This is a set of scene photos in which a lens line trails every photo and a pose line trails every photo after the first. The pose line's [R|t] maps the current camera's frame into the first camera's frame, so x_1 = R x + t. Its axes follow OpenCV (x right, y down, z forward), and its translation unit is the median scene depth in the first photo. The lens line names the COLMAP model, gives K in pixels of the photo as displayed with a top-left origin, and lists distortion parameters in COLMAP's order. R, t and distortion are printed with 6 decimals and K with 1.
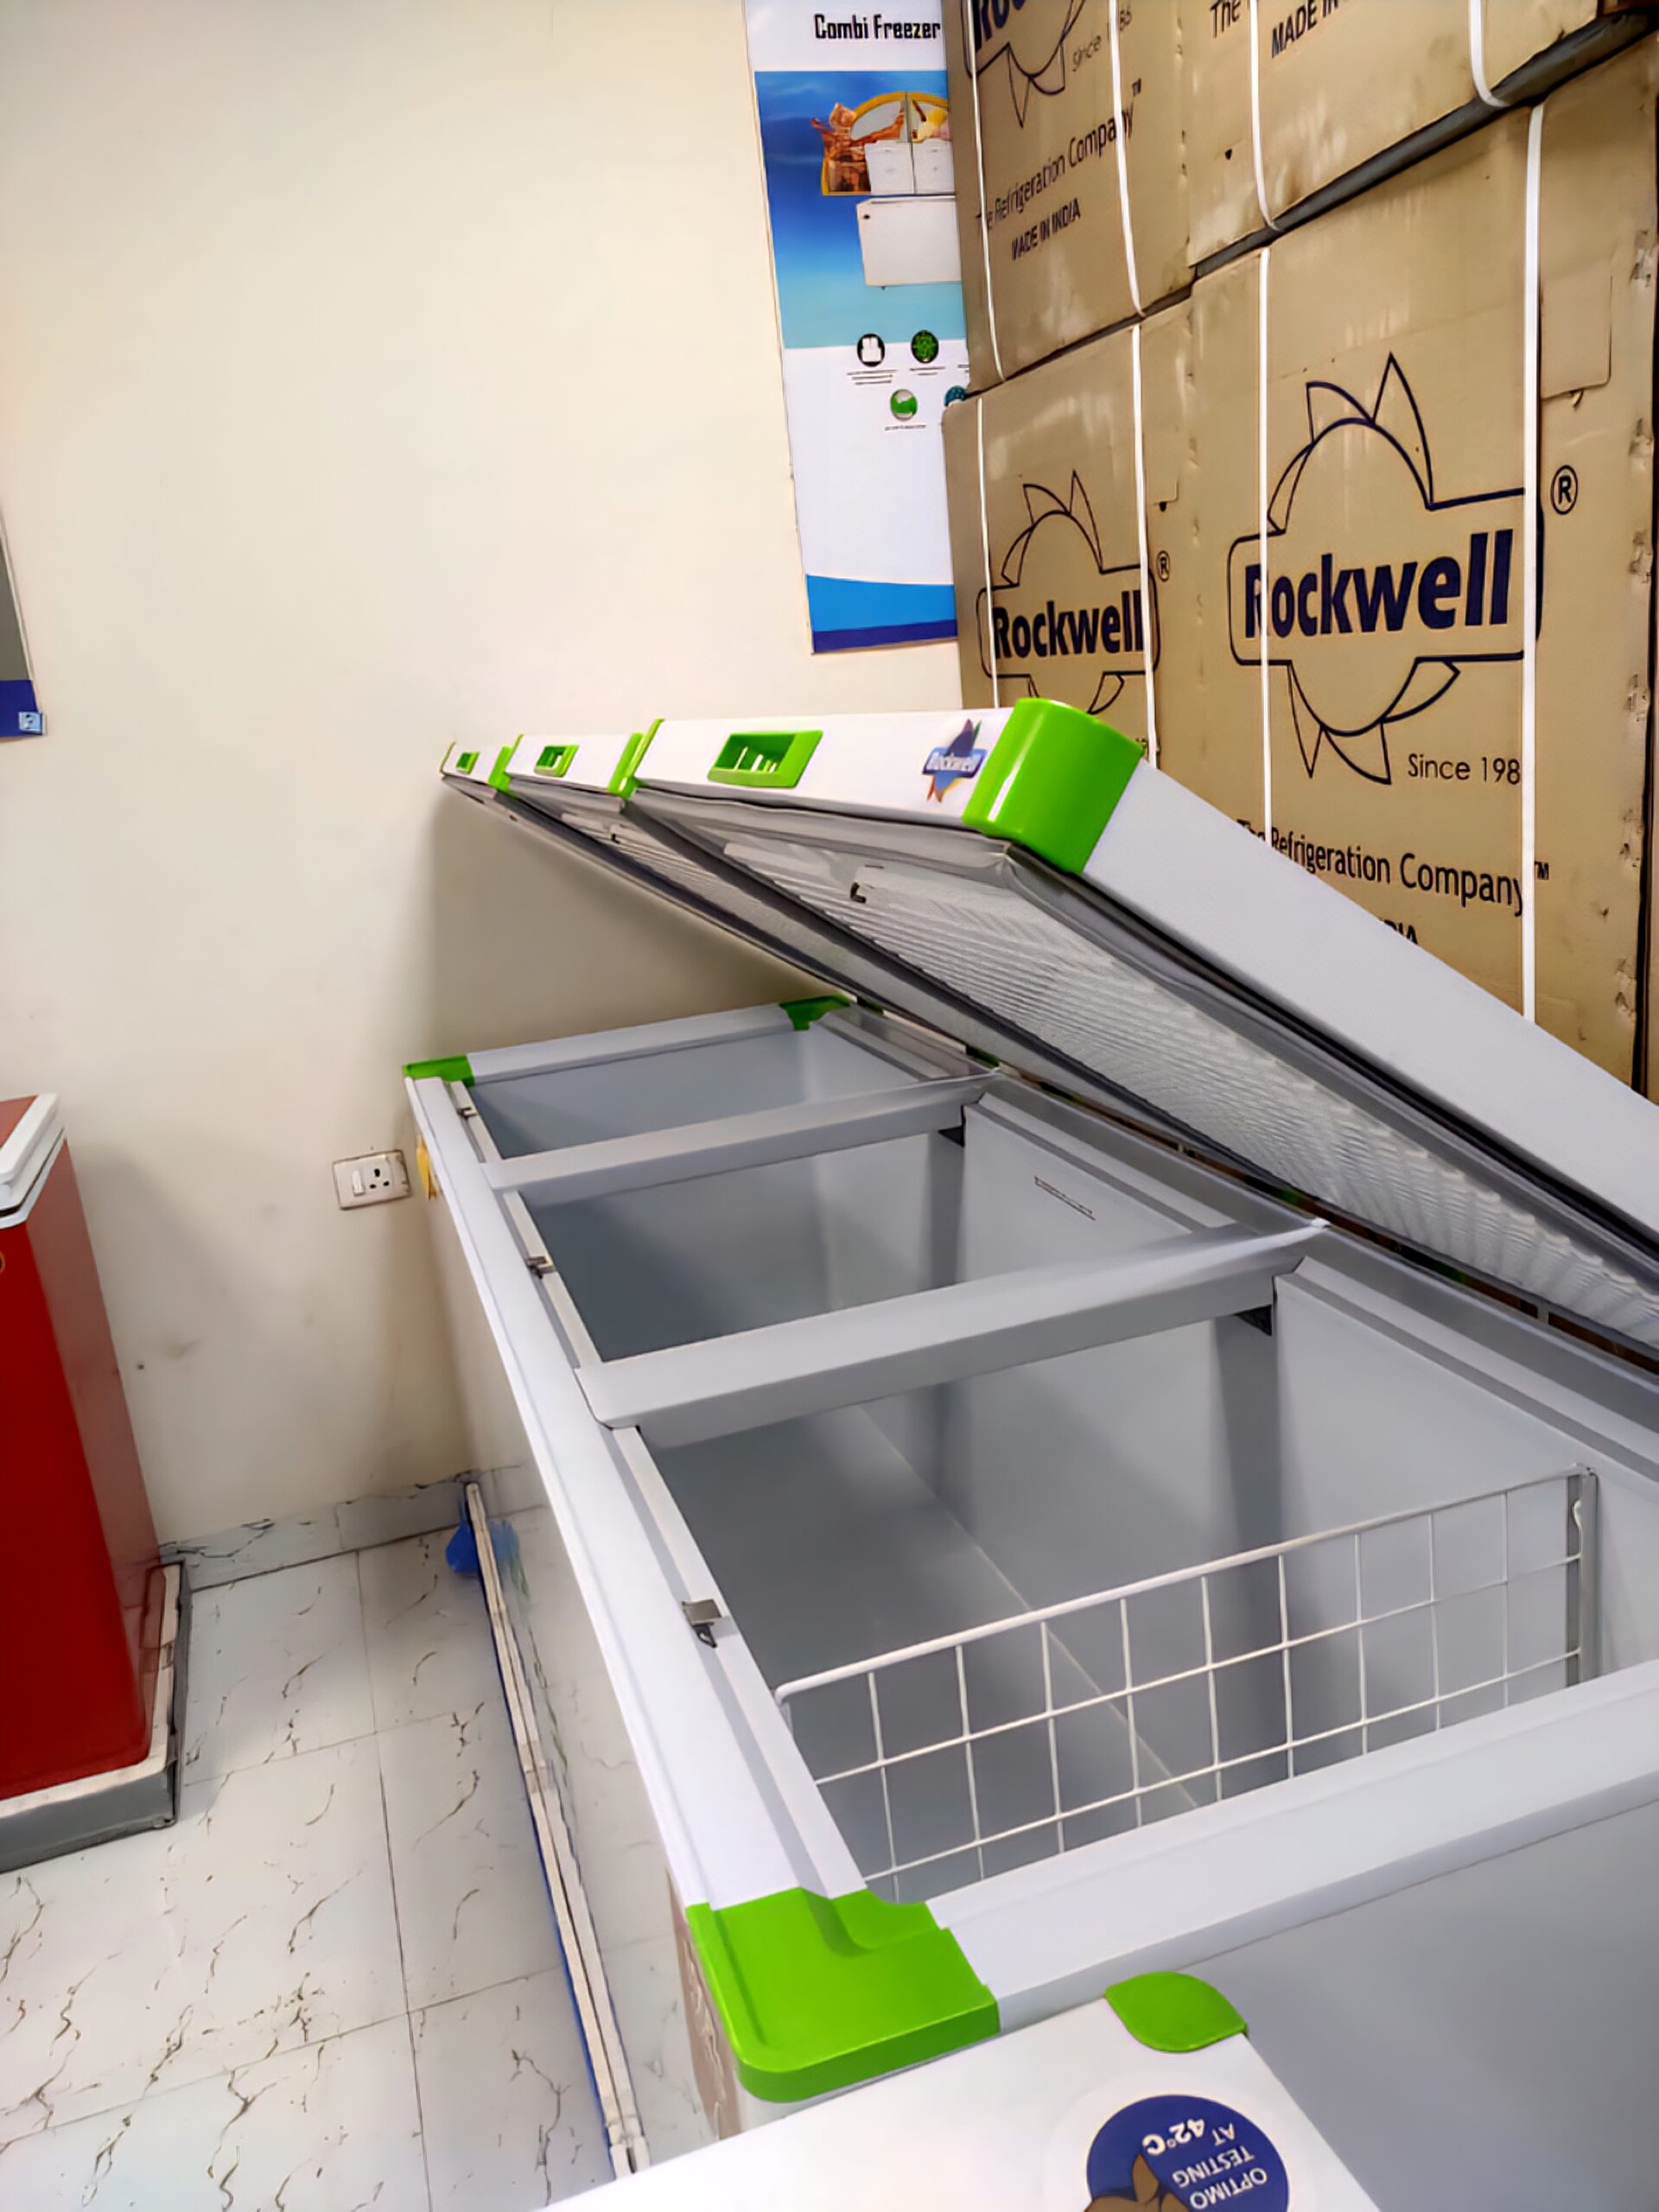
lens RADIAL K [[1637.3, 0, 829.5], [0, 1637.3, 1106.0], [0, 0, 1]] dist [0.081671, -0.107942]
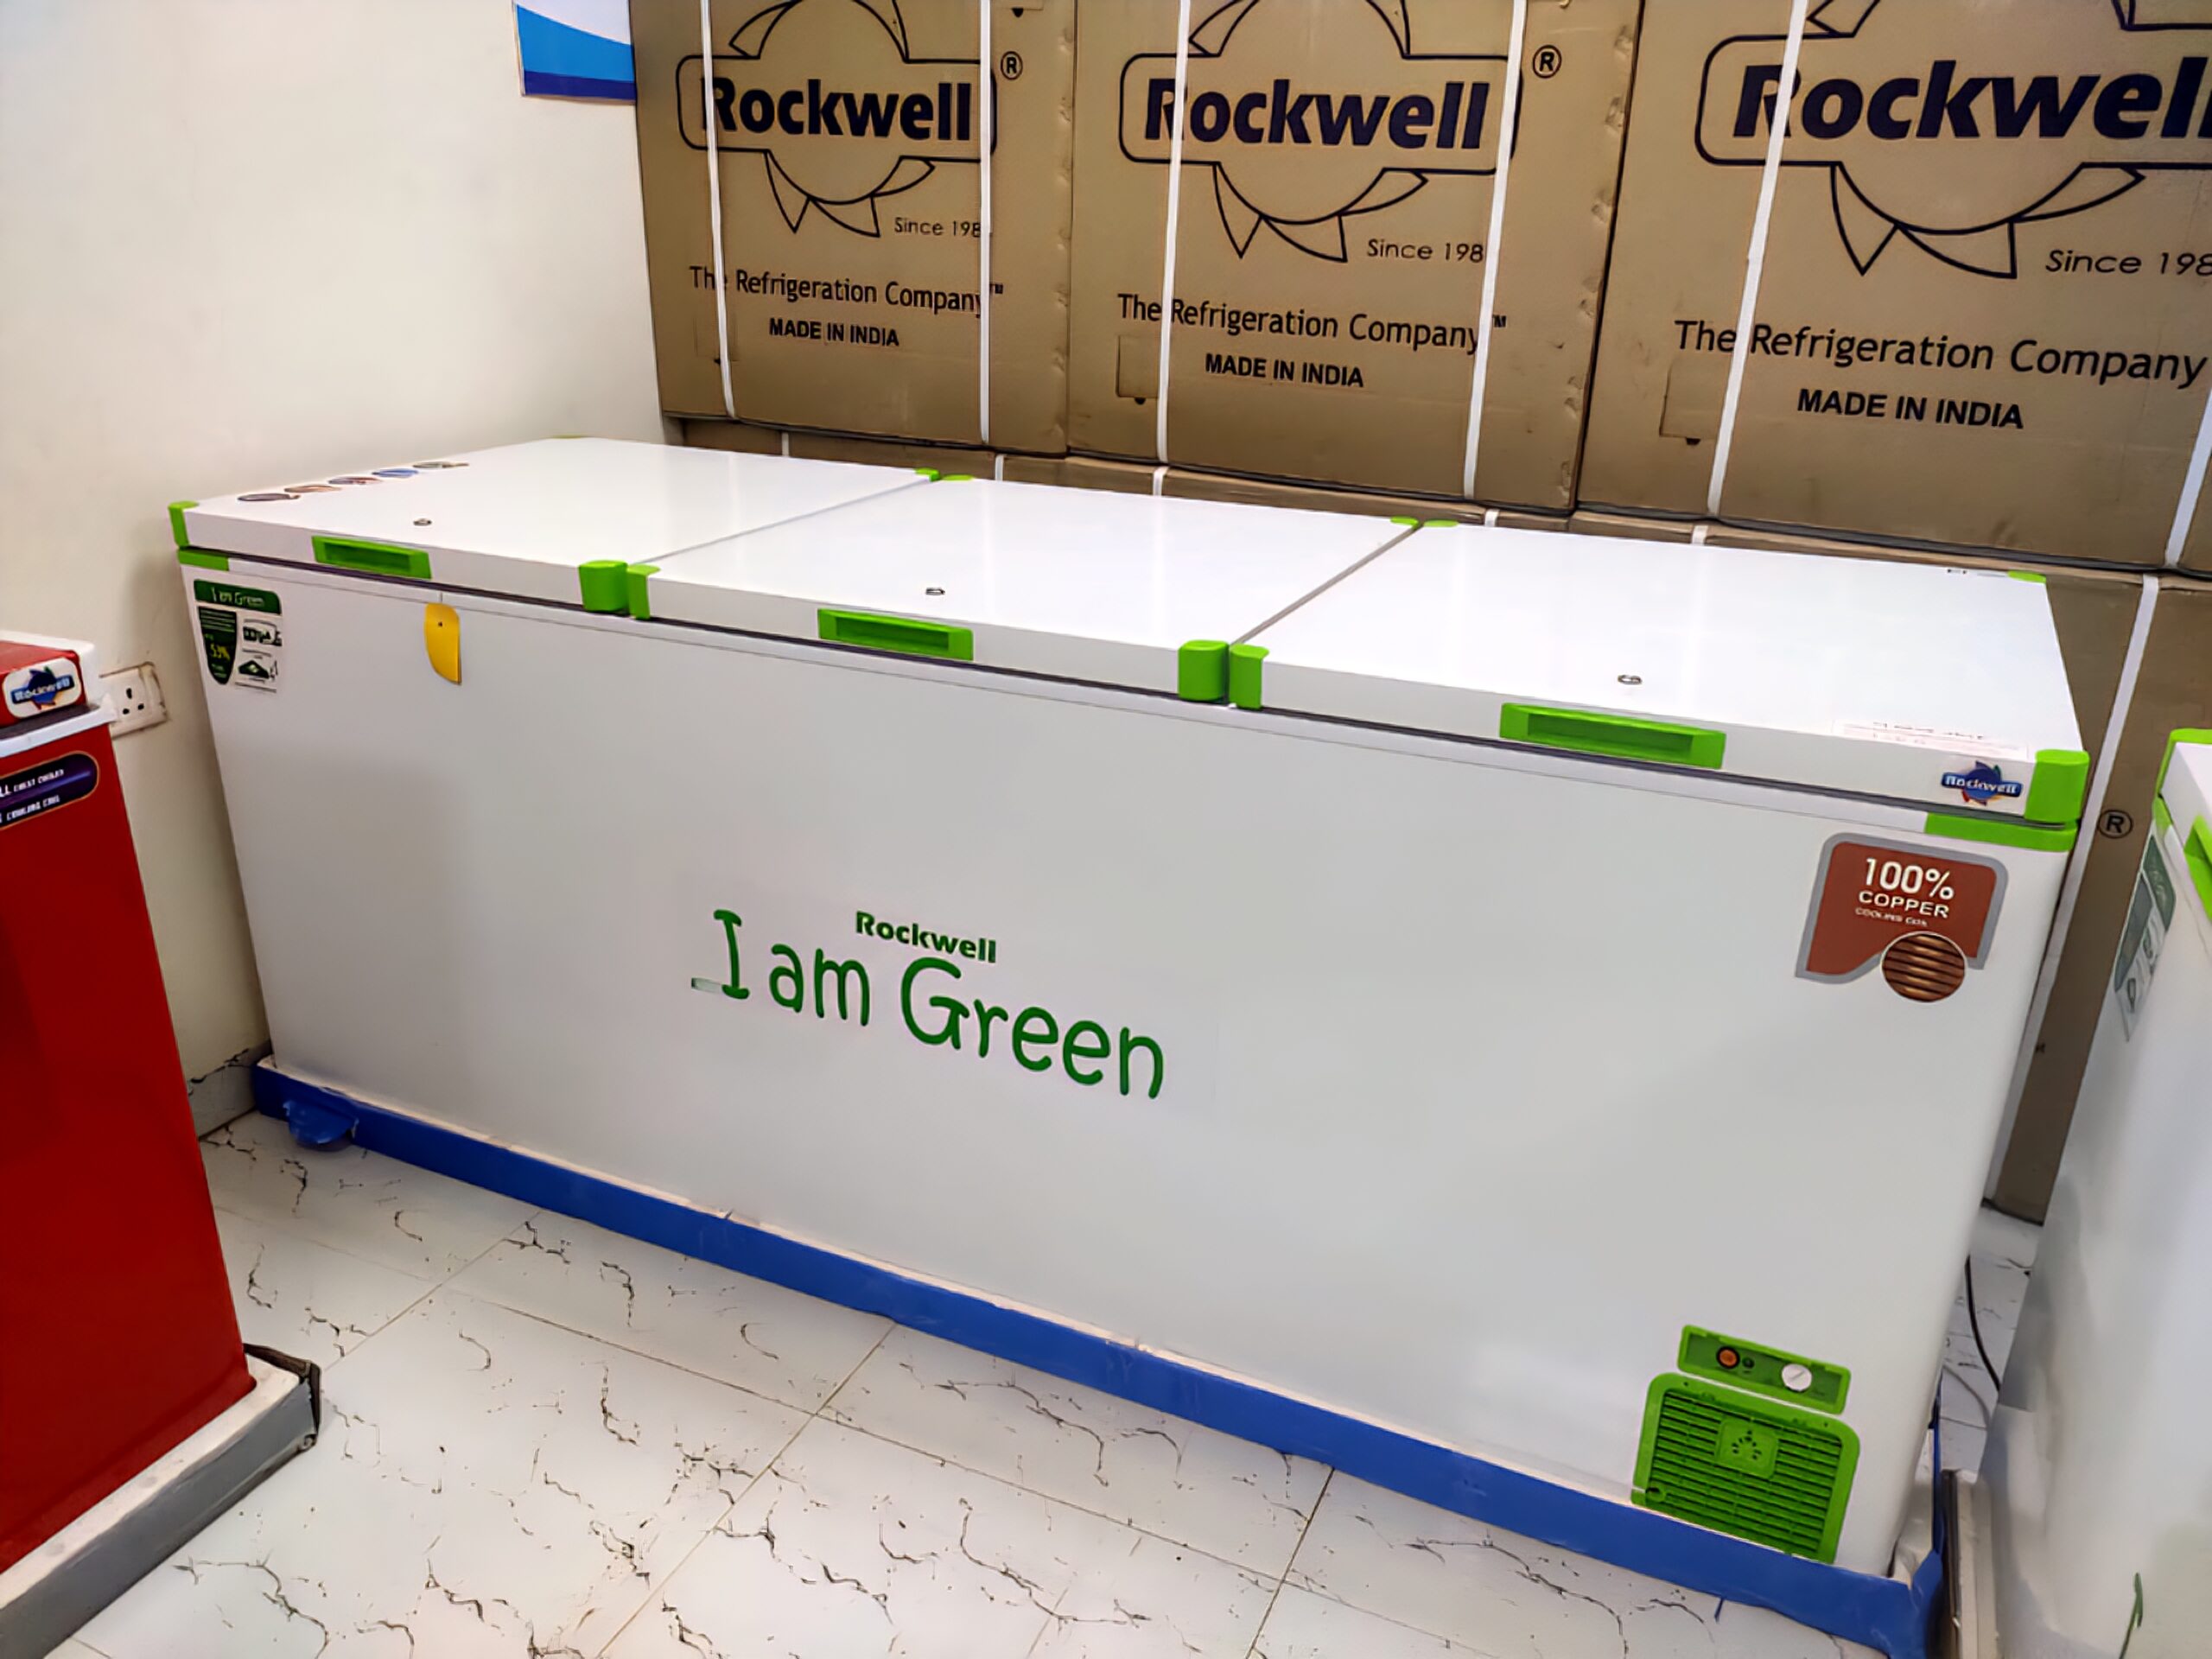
lens RADIAL K [[1637.3, 0, 1115.3], [0, 1637.3, 823.6], [0, 0, 1]] dist [0.081671, -0.107942]
pose [[0.681928, -0.155644, 0.714667, -0.794958], [0.098466, 0.987737, 0.121160, 0.078015], [-0.724761, -0.012252, 0.688892, 0.166036]]
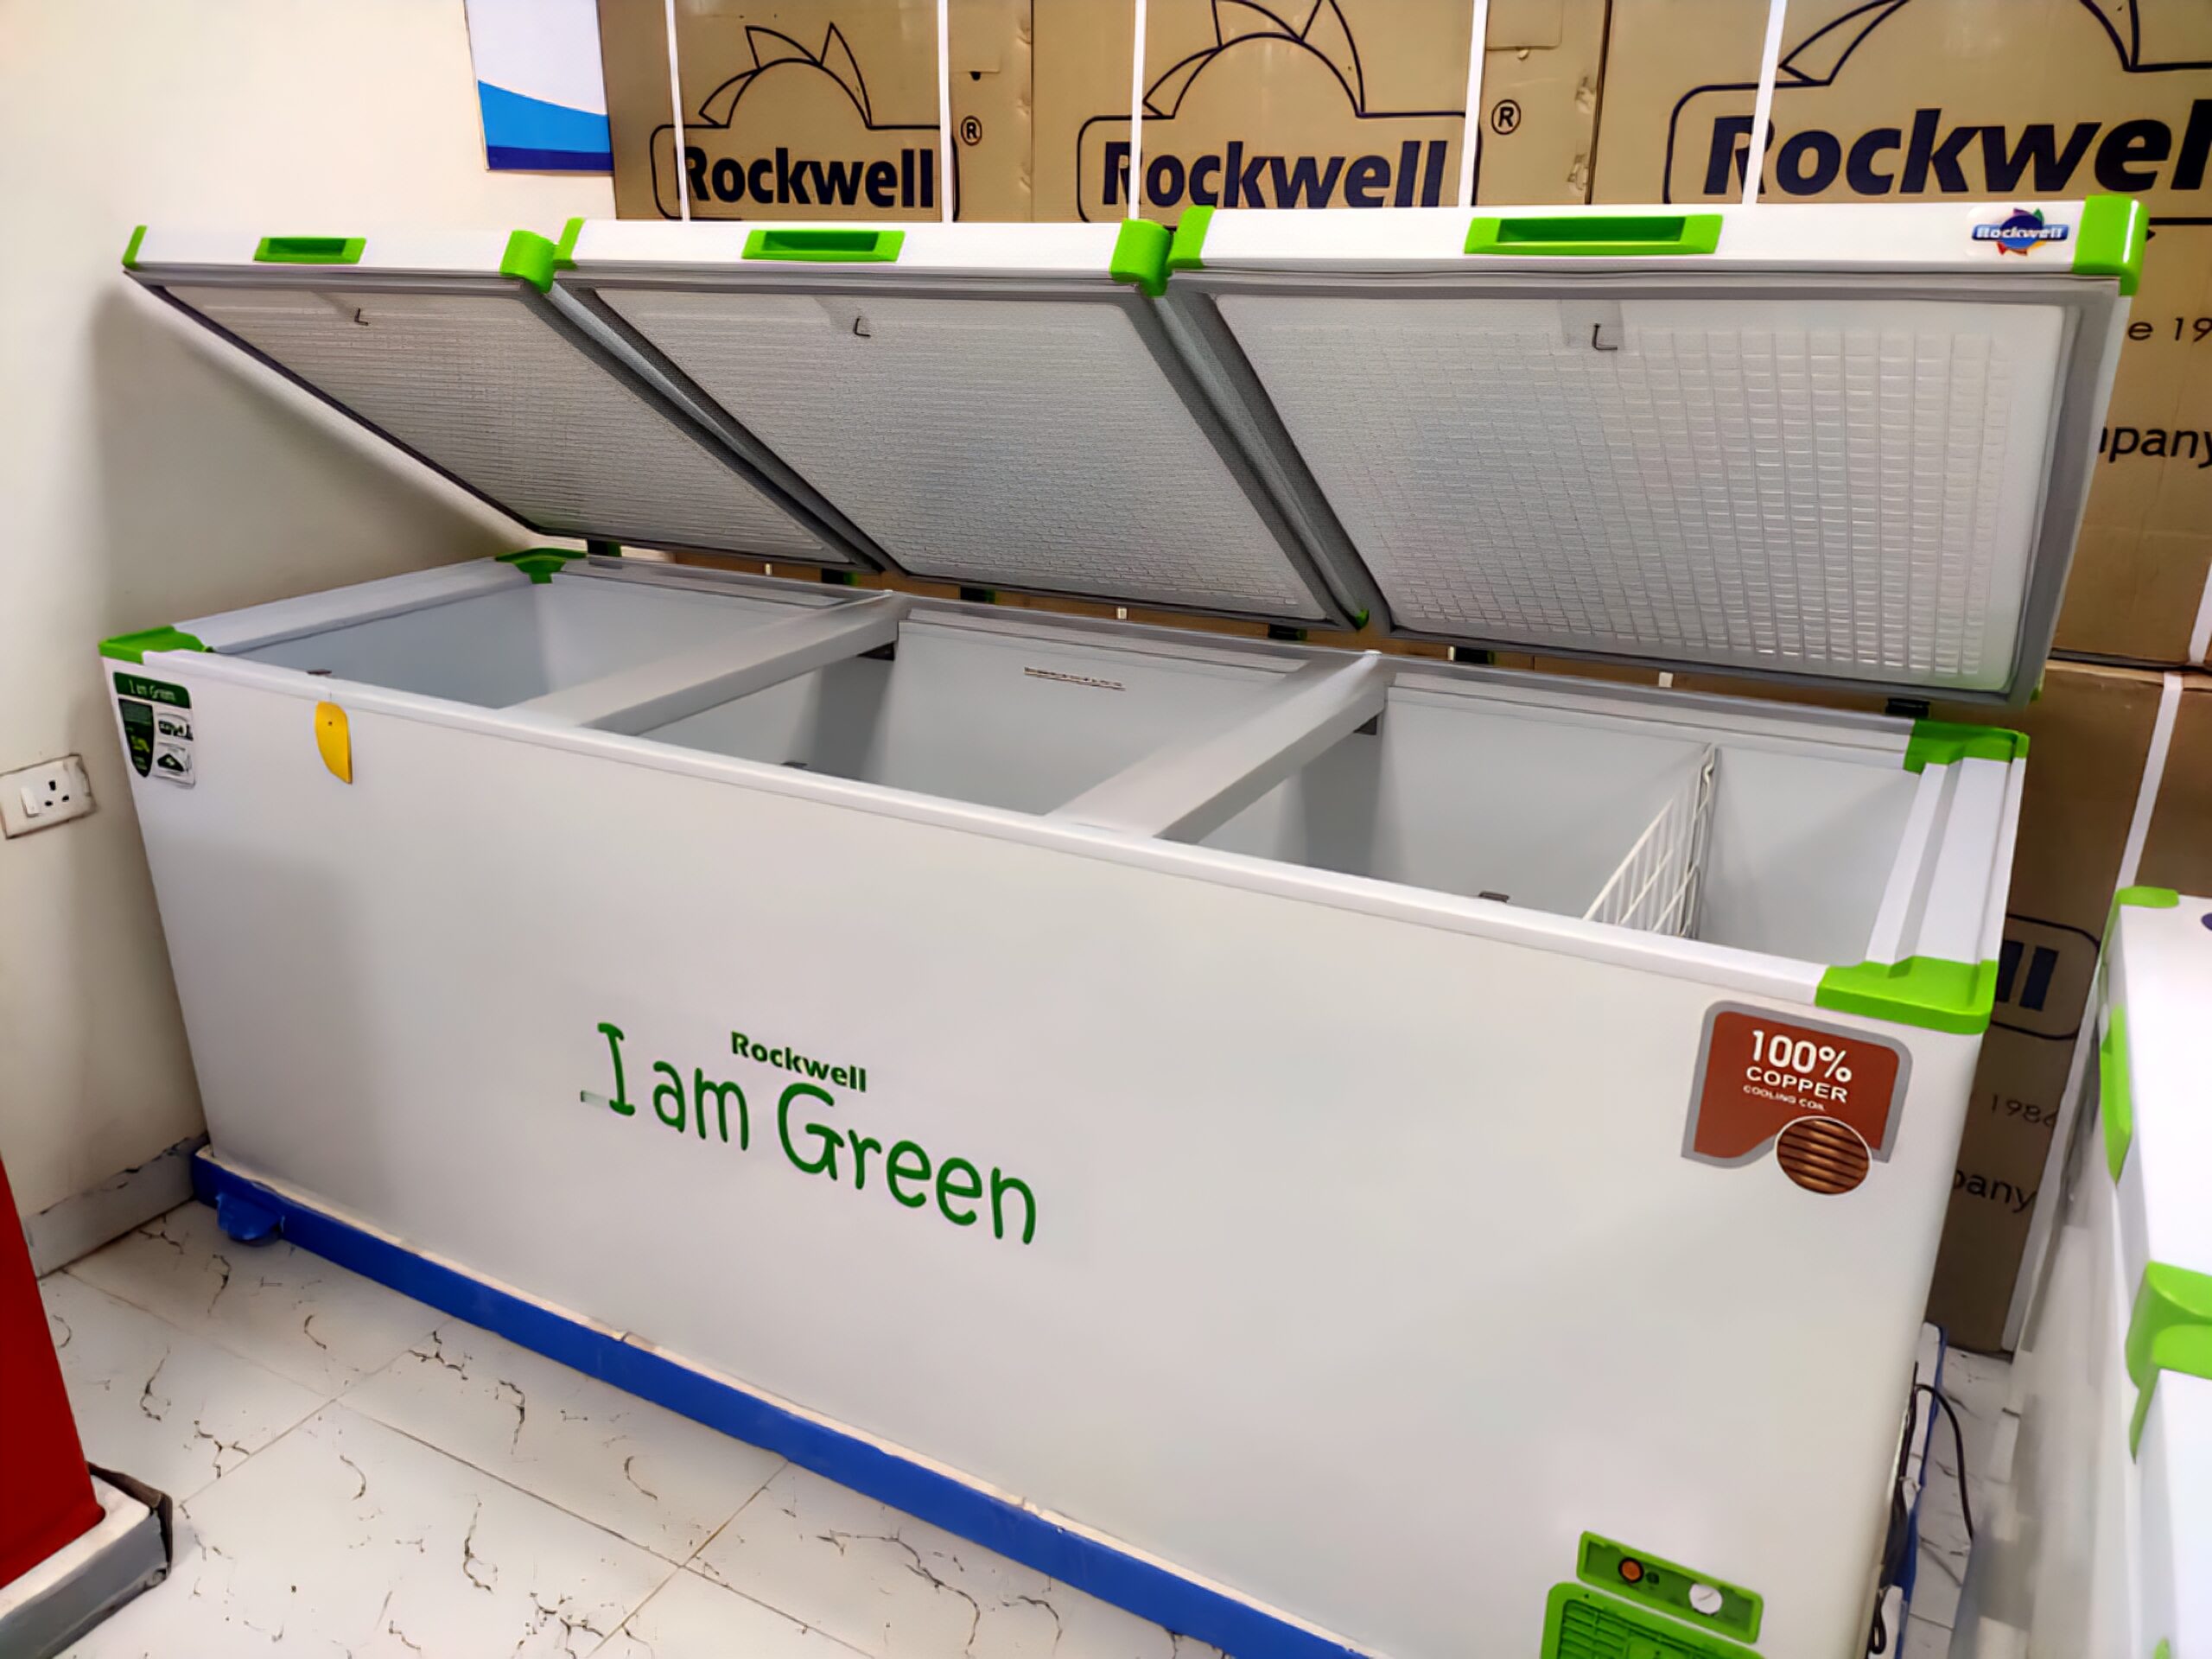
lens RADIAL K [[1628.7, 0, 1106.0], [0, 1628.7, 829.5], [0, 0, 1]] dist [0.106452, -0.142089]
pose [[0.737222, -0.140401, 0.660902, -0.645889], [0.098850, 0.990059, 0.100063, 0.047549], [-0.668381, -0.008438, 0.743772, 0.120252]]
